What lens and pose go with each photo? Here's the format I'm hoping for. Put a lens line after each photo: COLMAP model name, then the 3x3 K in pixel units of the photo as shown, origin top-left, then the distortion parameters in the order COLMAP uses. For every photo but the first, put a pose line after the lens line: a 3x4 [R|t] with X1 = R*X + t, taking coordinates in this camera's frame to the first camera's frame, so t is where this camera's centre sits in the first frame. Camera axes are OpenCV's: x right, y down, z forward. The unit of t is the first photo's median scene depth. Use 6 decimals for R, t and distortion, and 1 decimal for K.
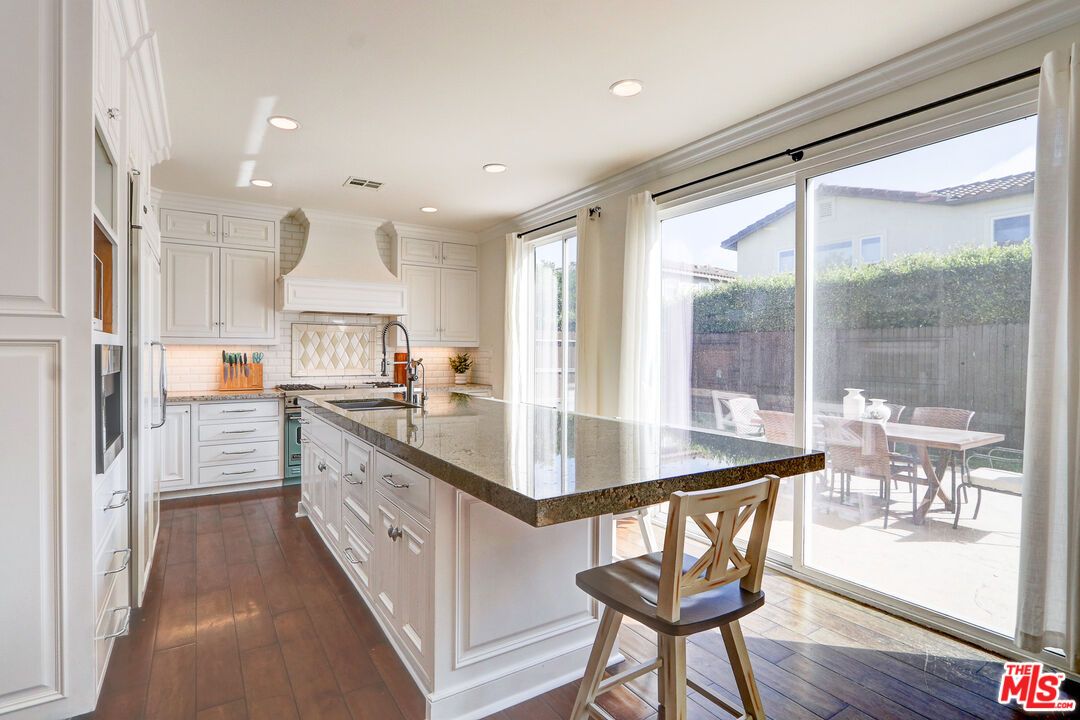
lens RADIAL K [[543.0, 0, 545.8], [0, 543.0, 360.6], [0, 0, 1]] dist [-0.011540, 0.000249]
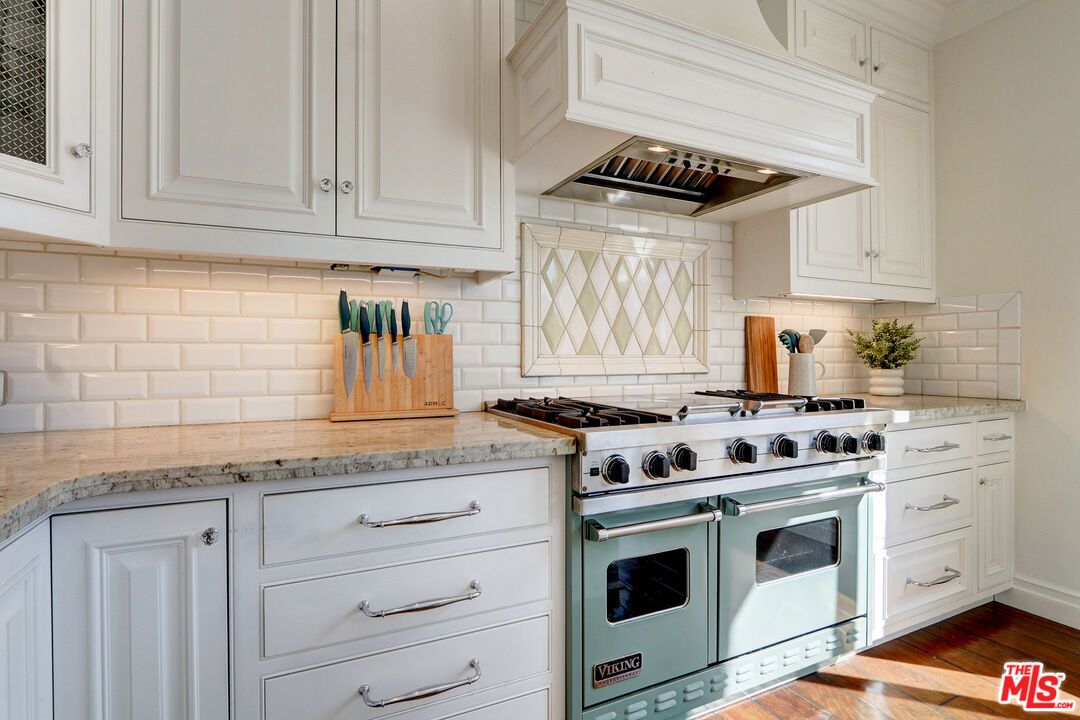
lens RADIAL K [[543.0, 0, 536.9], [0, 543.0, 358.3], [0, 0, 1]] dist [-0.011540, 0.000249]
pose [[0.992176, -0.004234, -0.124779, -0.443029], [0.002891, 0.999936, -0.010946, 0.023341], [0.124817, 0.010500, 0.992124, 0.700007]]
